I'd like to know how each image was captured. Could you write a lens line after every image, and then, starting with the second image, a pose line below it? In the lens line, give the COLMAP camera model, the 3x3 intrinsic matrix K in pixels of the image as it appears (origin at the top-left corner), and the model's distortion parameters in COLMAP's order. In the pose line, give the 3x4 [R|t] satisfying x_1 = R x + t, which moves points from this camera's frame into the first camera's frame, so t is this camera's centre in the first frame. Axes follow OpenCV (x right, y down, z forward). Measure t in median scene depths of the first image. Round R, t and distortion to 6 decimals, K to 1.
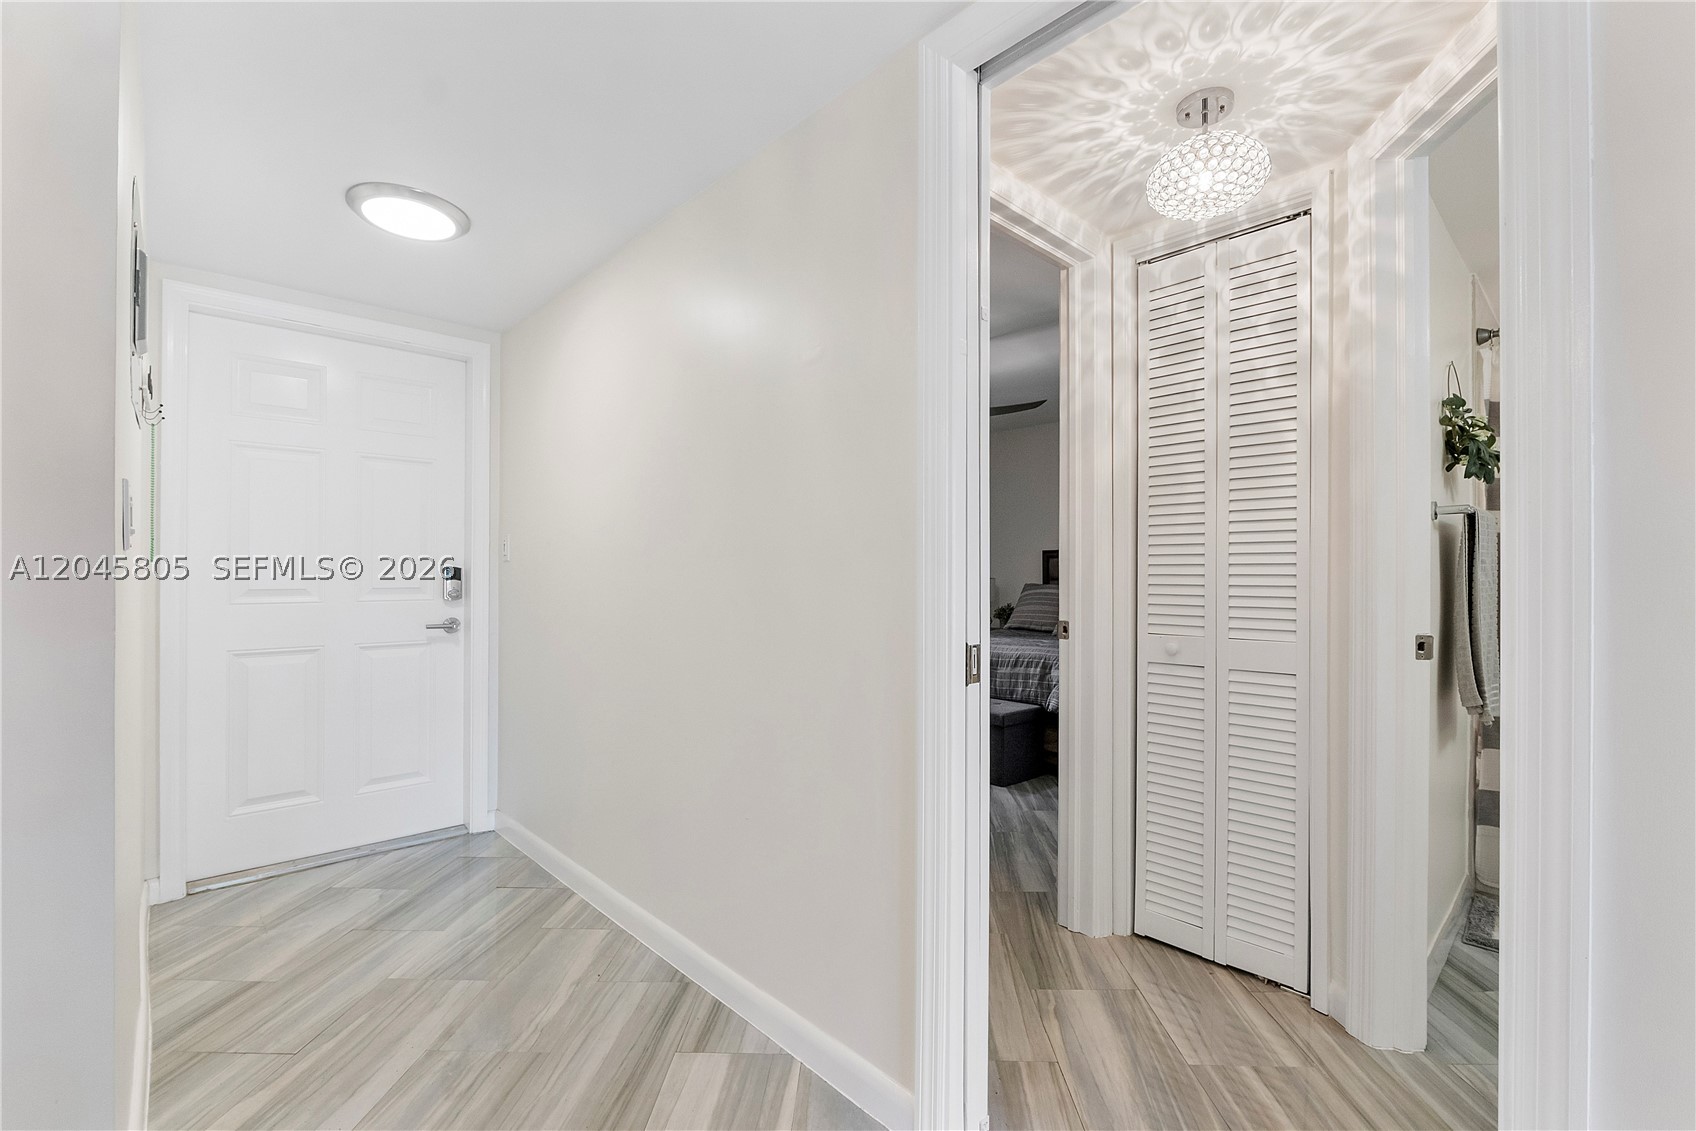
lens RADIAL K [[696.7, 0, 848.0], [0, 696.7, 565.5], [0, 0, 1]] dist [0.000553, 0.000074]
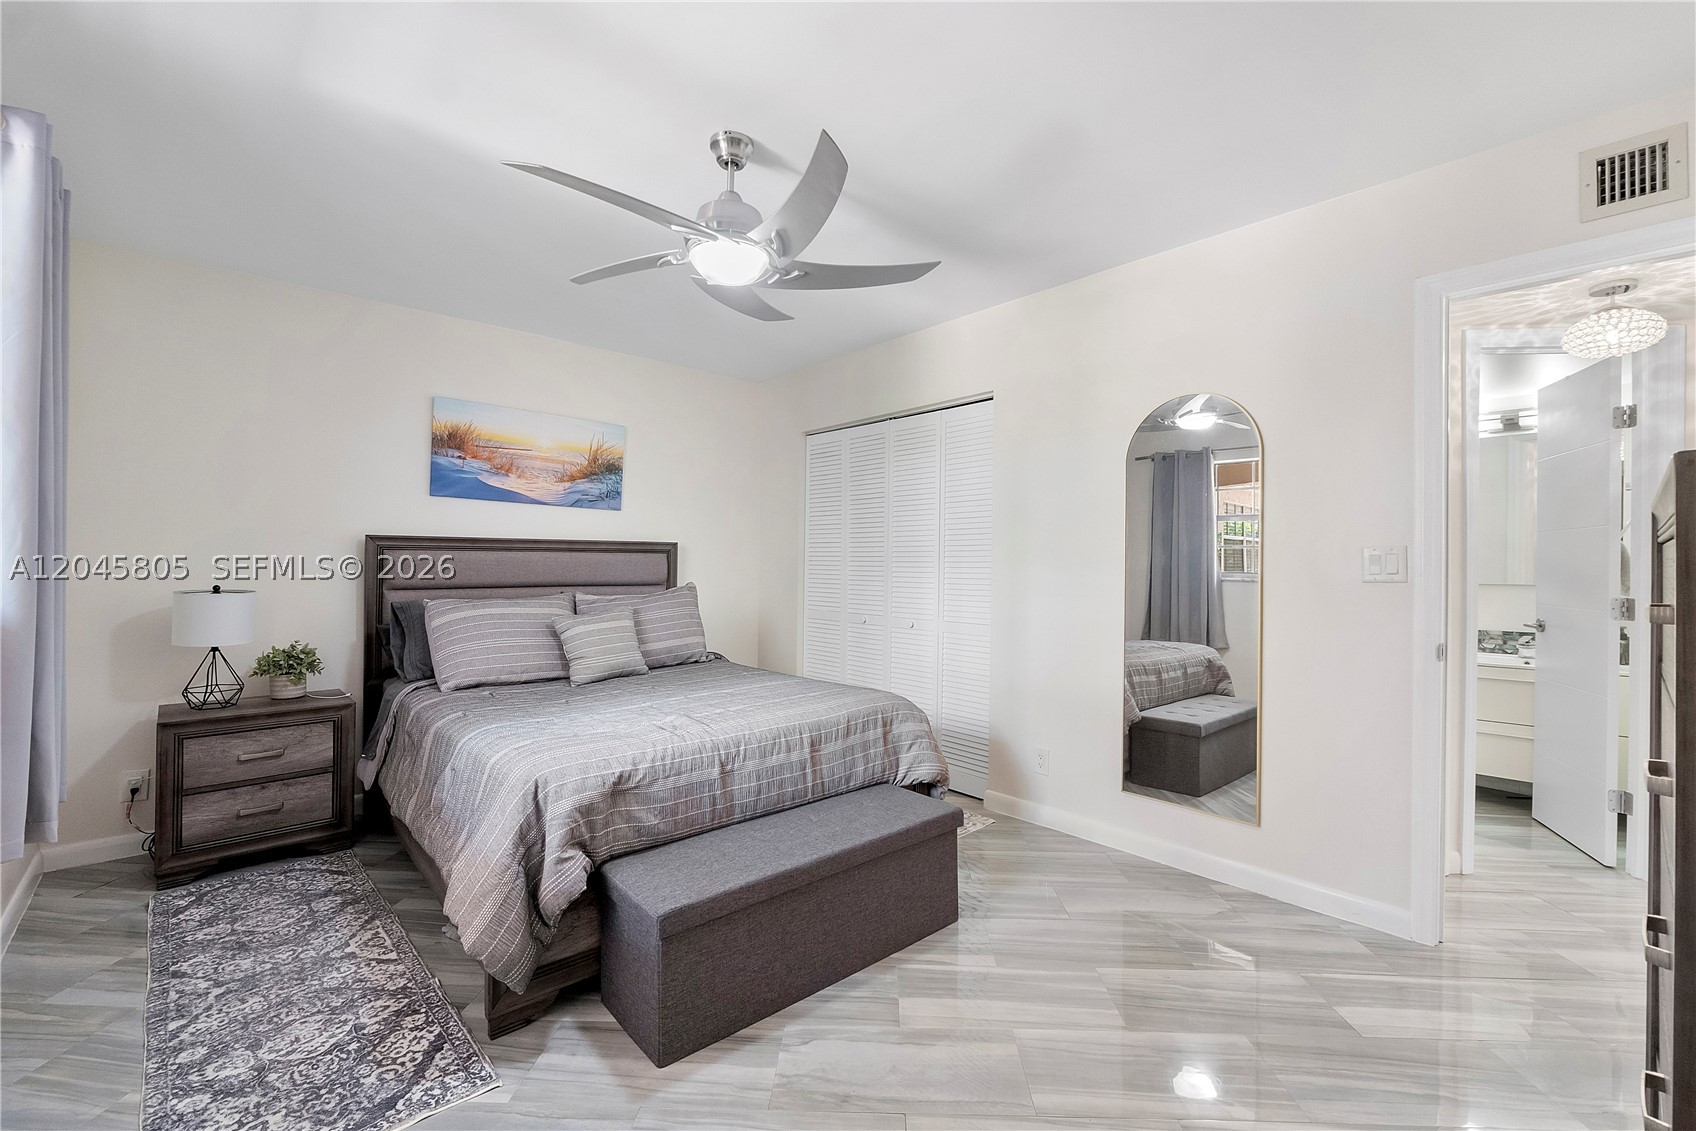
lens RADIAL K [[726.2, 0, 848.0], [0, 726.2, 565.5], [0, 0, 1]] dist [-0.004547, -0.000388]
pose [[0.031118, -0.002680, 0.999512, -0.797513], [-0.014411, 0.999891, 0.003129, -0.016475], [-0.999412, -0.014502, 0.031076, 1.934453]]
